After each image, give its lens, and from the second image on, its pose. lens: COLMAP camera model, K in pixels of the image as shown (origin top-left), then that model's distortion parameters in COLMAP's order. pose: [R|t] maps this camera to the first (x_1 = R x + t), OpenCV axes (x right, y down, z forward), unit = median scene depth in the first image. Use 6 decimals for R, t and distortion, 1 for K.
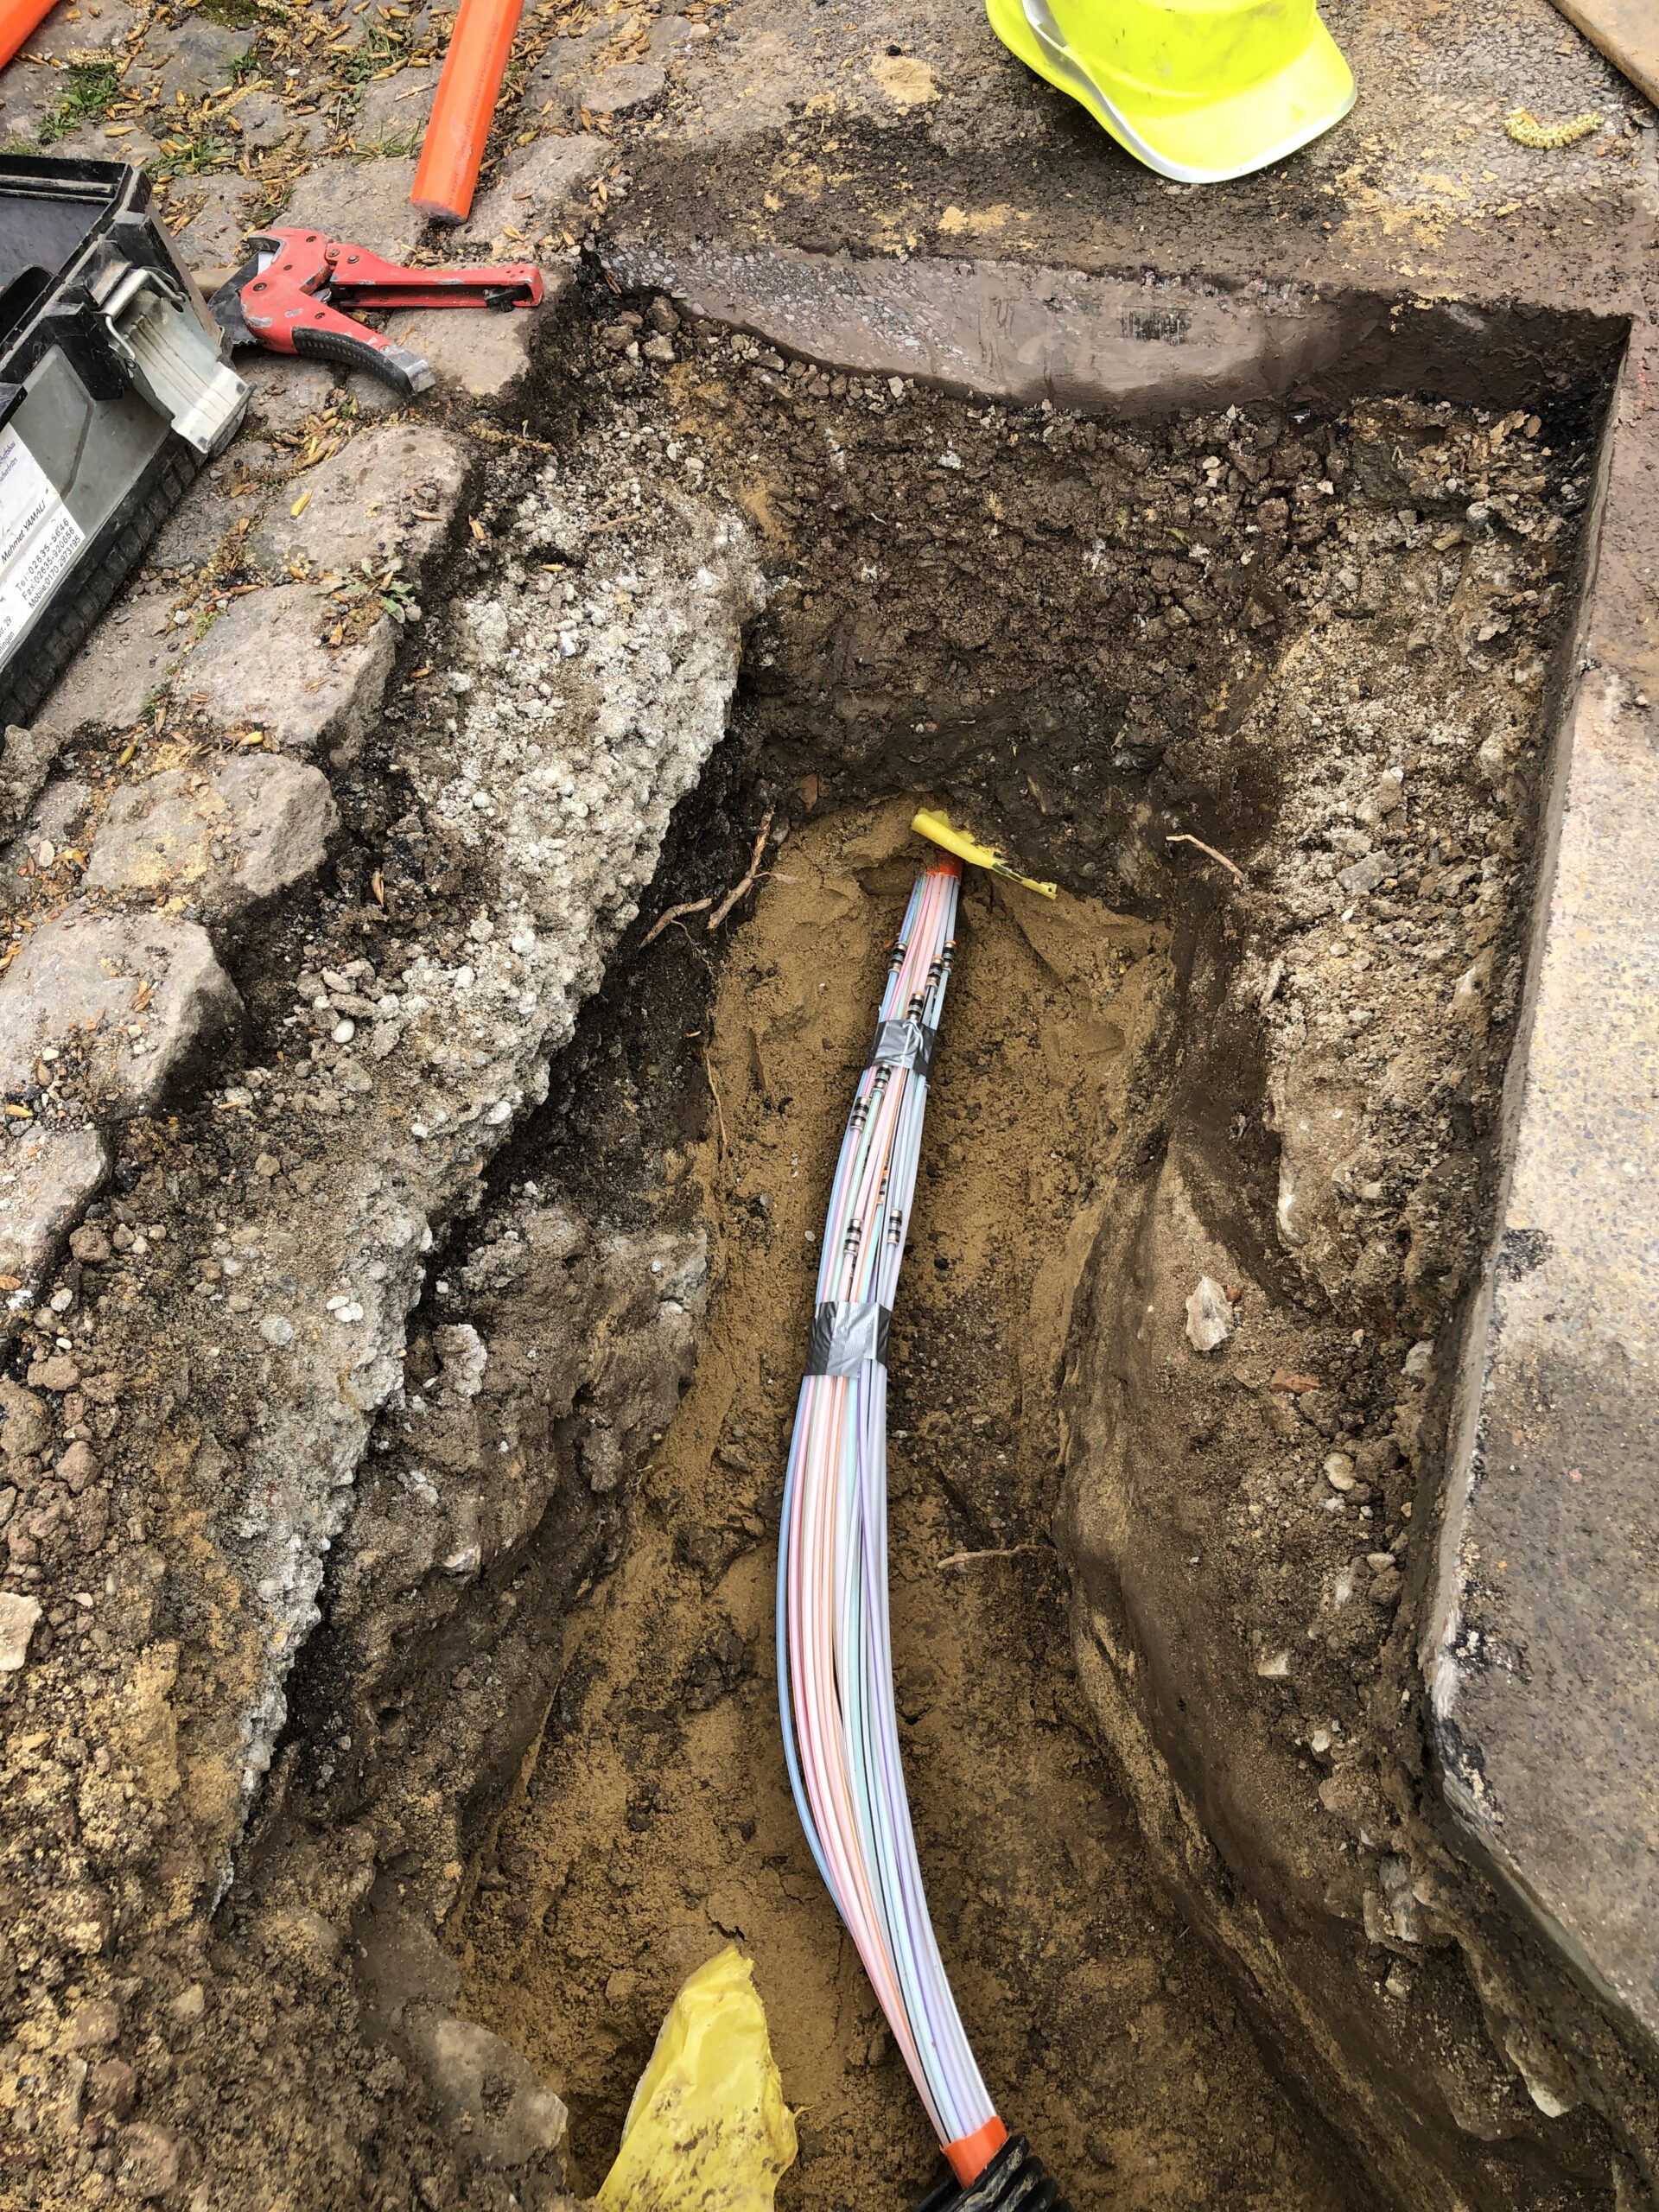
lens RADIAL K [[1806.6, 0, 771.4], [0, 1806.6, 1103.9], [0, 0, 1]] dist [0.011009, -0.034022]
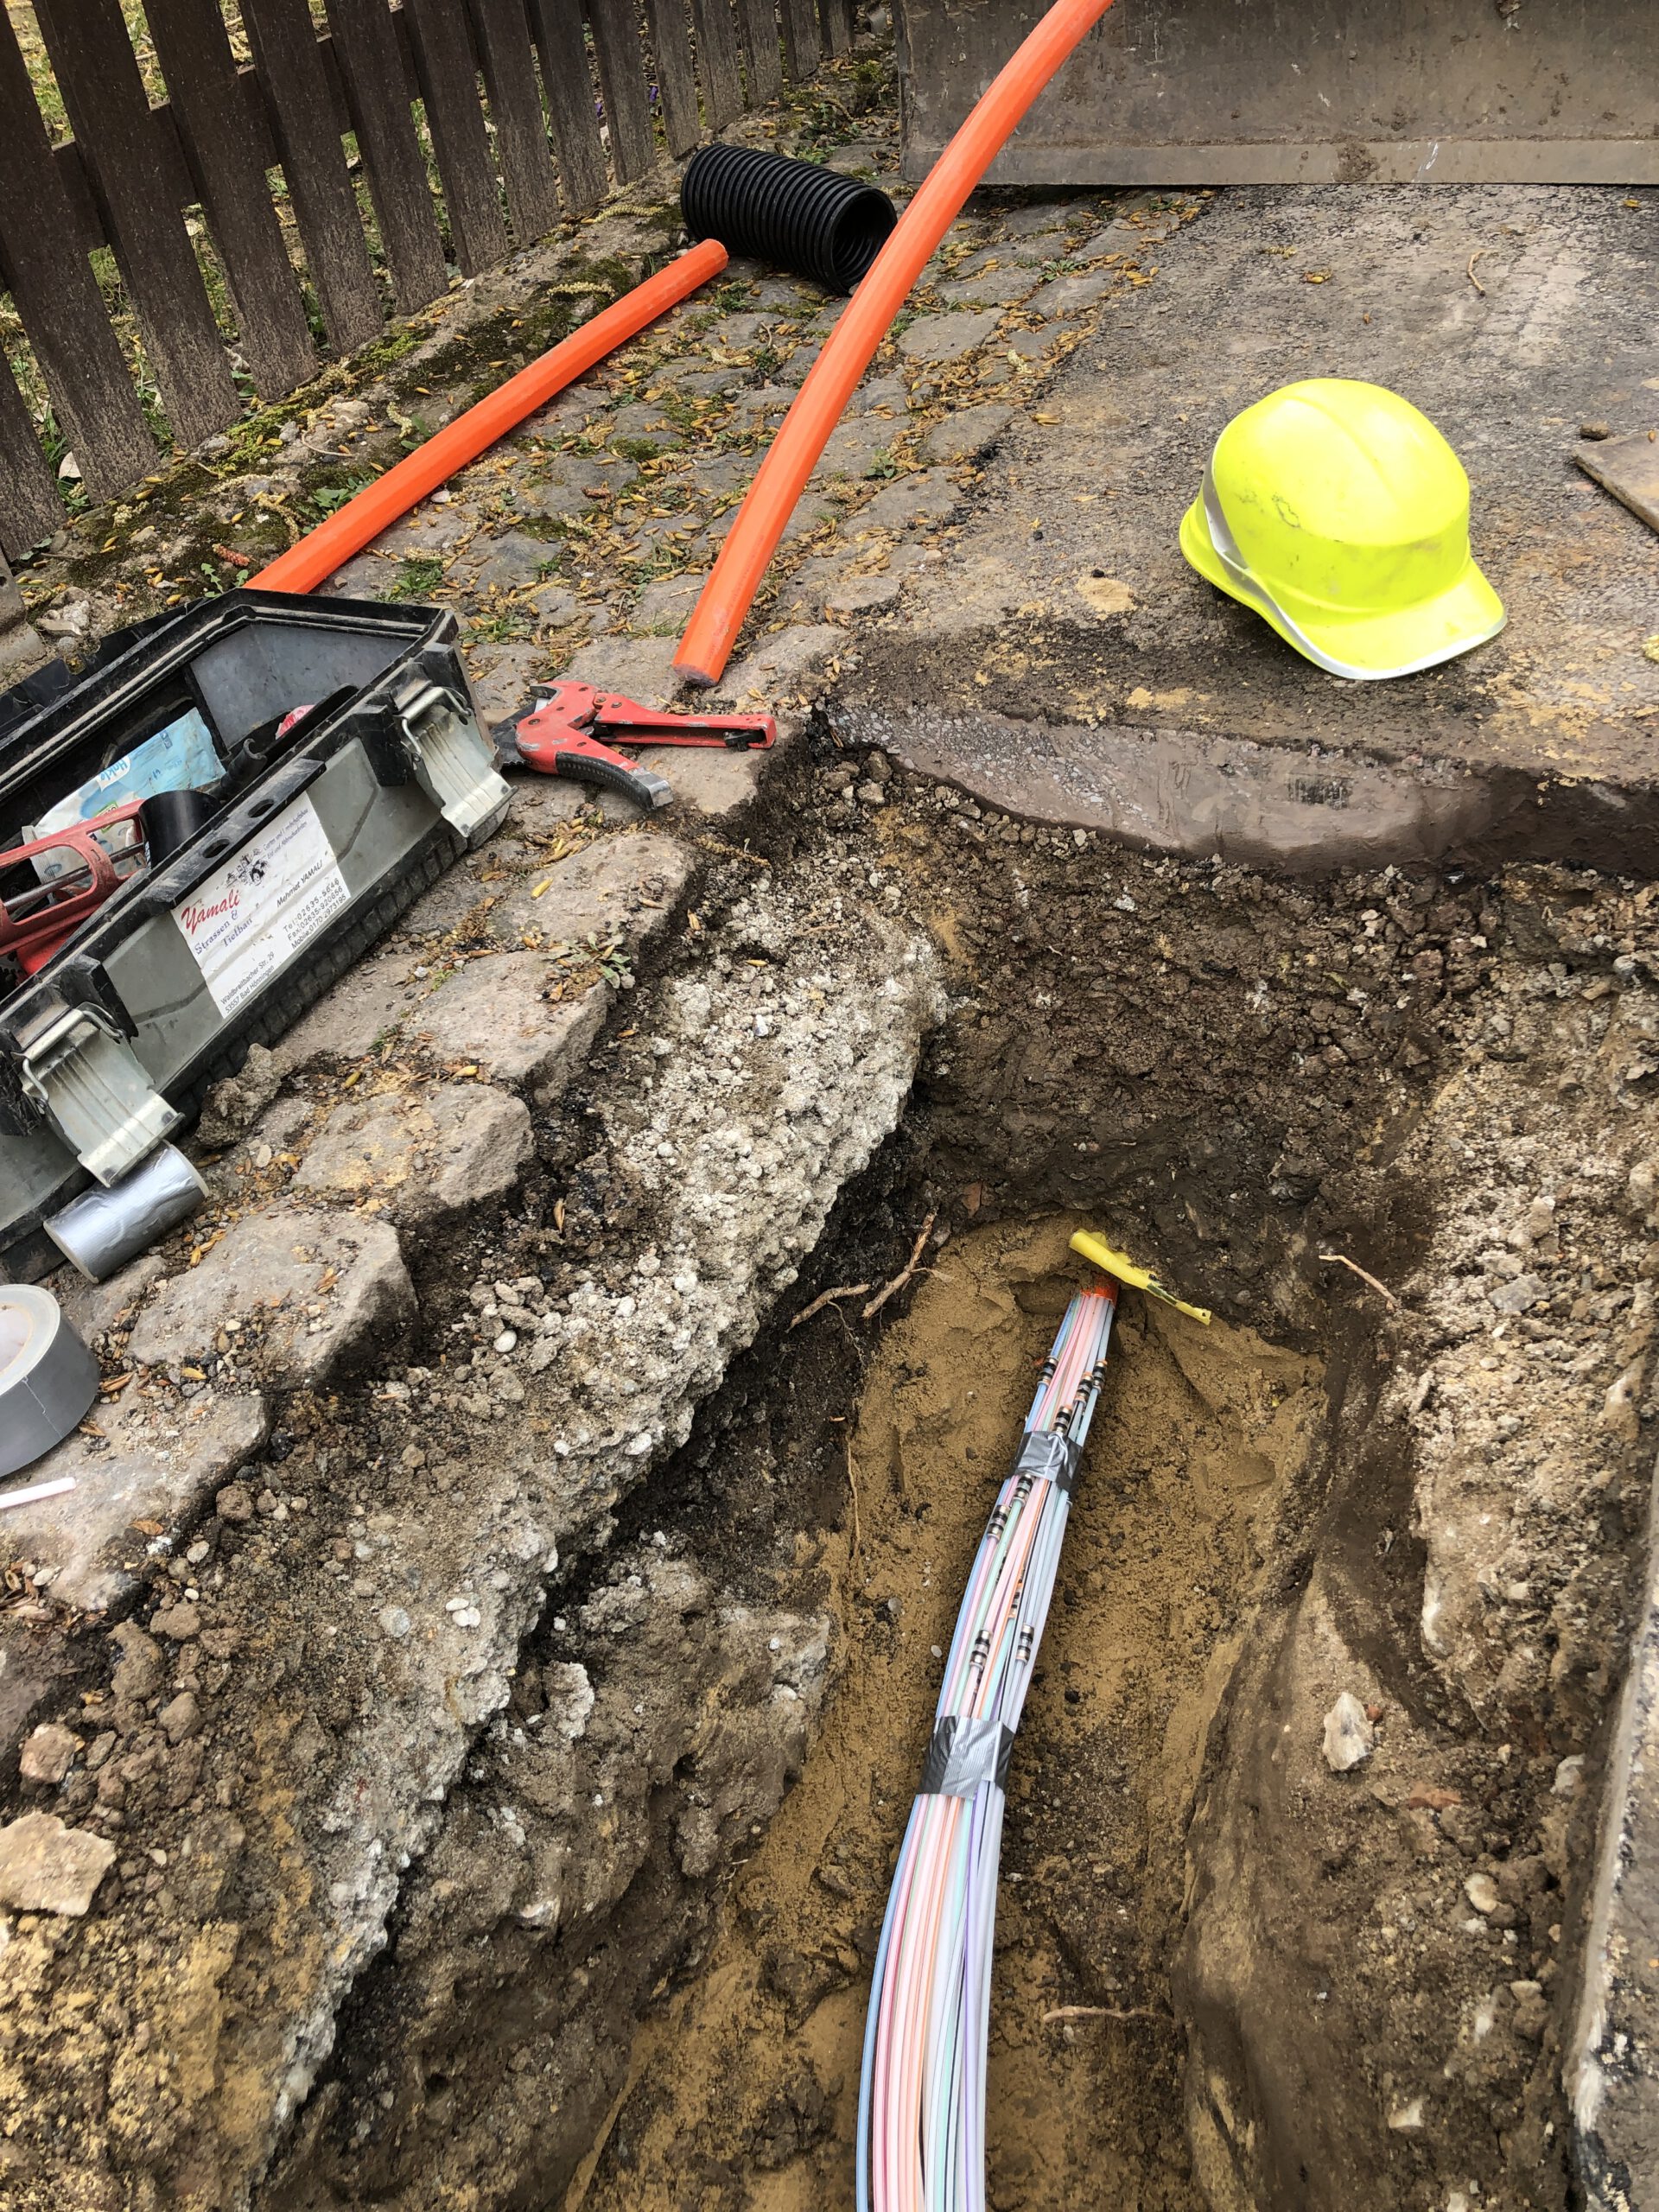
lens RADIAL K [[1806.6, 0, 771.4], [0, 1806.6, 1103.9], [0, 0, 1]] dist [0.011009, -0.034022]
pose [[0.990432, 0.087190, -0.106969, 0.014689], [-0.114790, 0.950758, -0.287893, 0.106637], [0.076600, 0.297418, 0.951670, -0.022930]]
